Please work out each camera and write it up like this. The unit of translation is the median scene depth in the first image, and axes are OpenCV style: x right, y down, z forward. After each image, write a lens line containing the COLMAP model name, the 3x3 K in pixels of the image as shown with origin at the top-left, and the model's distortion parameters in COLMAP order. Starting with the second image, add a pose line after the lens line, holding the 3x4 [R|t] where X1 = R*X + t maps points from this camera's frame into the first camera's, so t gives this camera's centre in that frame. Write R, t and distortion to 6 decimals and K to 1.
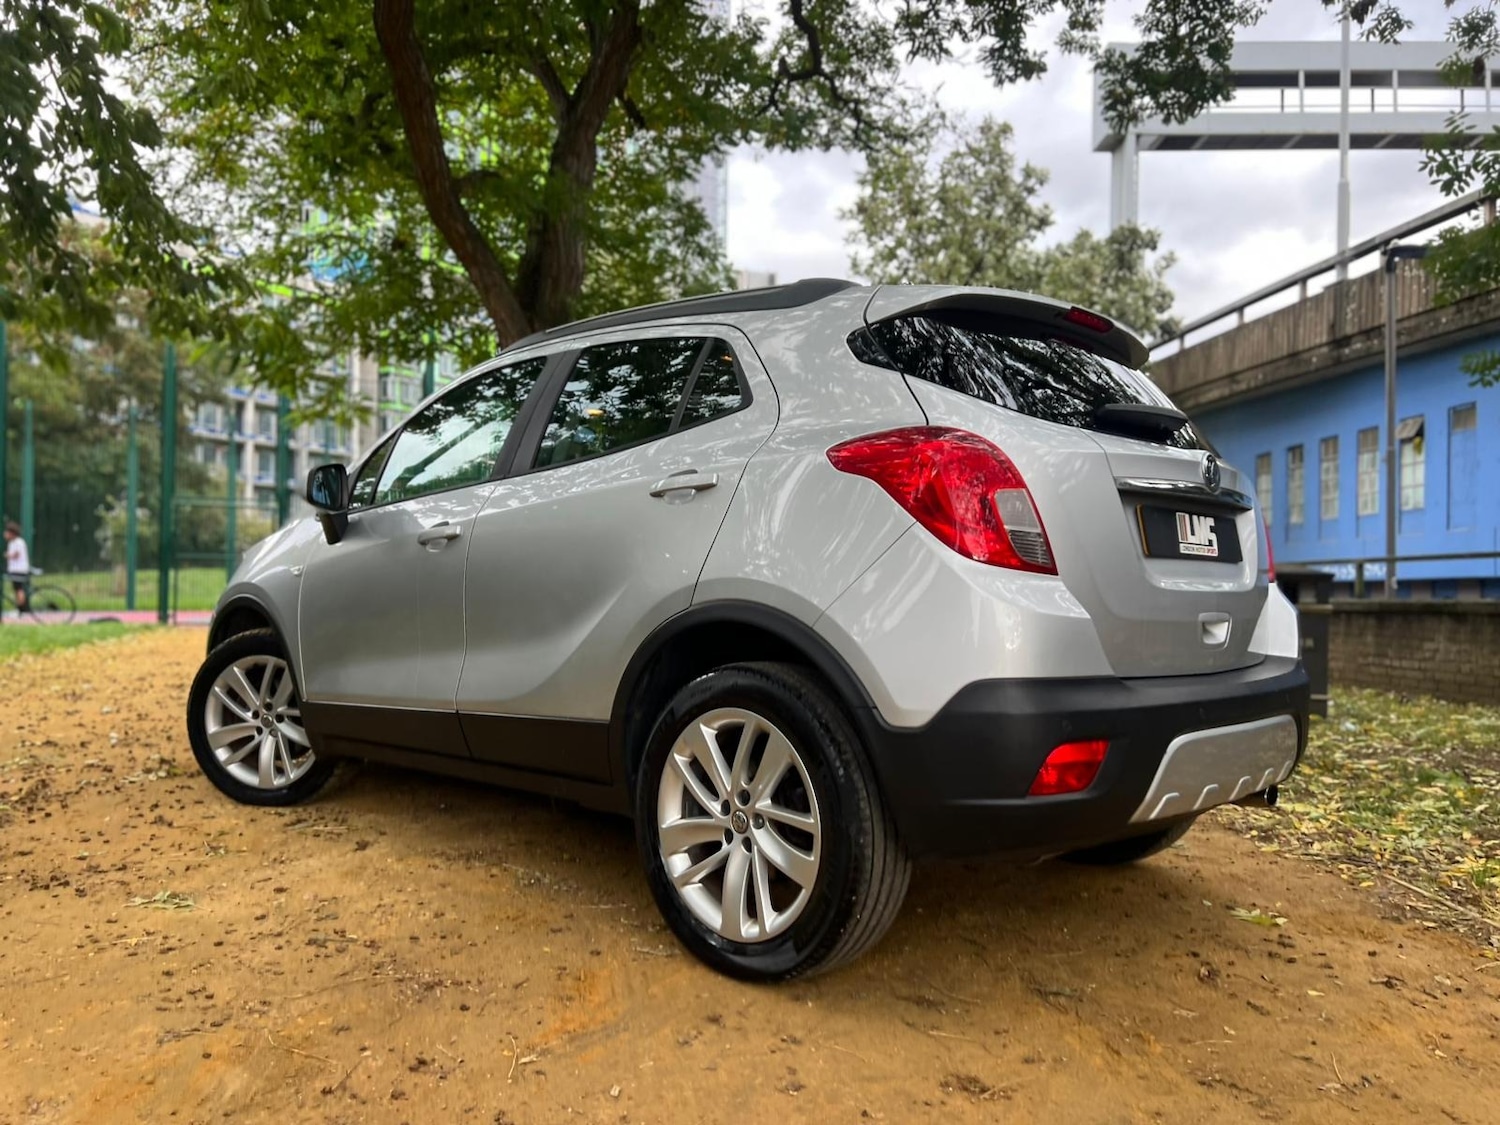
lens RADIAL K [[1122.7, 0, 734.8], [0, 1122.7, 576.2], [0, 0, 1]] dist [0.053481, -0.058444]
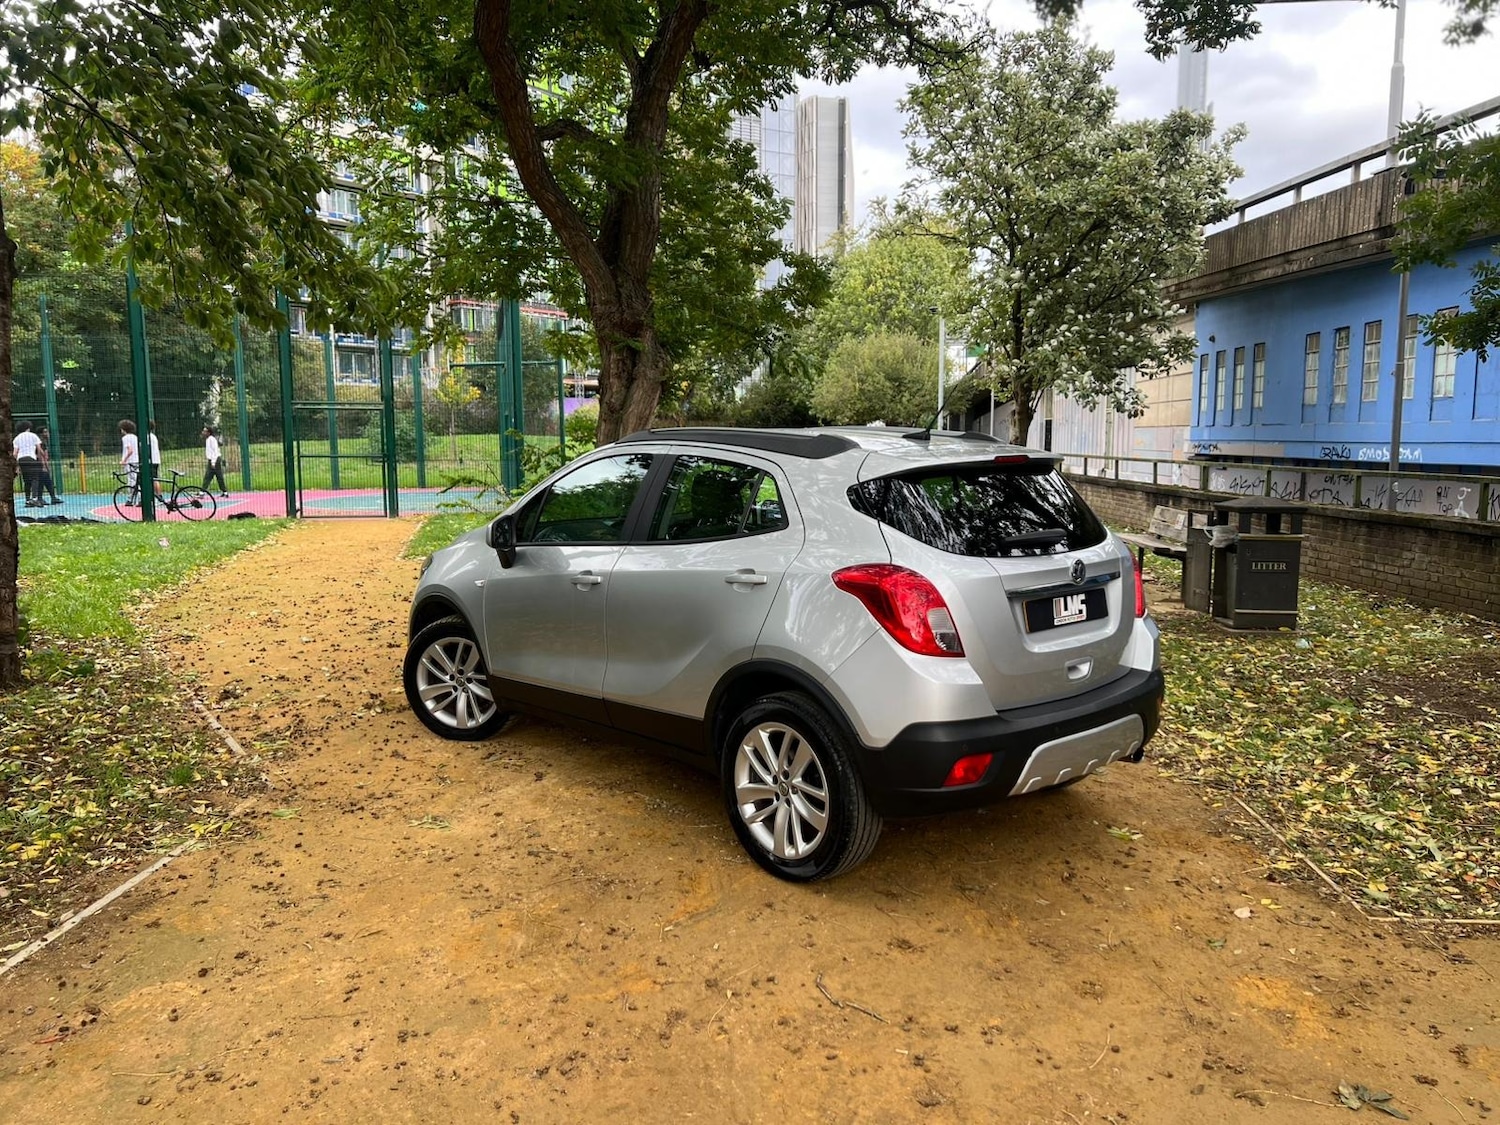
lens RADIAL K [[1122.7, 0, 742.7], [0, 1122.7, 563.6], [0, 0, 1]] dist [0.053481, -0.058444]
pose [[0.998122, -0.013375, -0.059775, 0.012667], [0.021019, 0.991403, 0.129144, -0.087876], [0.057534, -0.130158, 0.989823, -0.163176]]
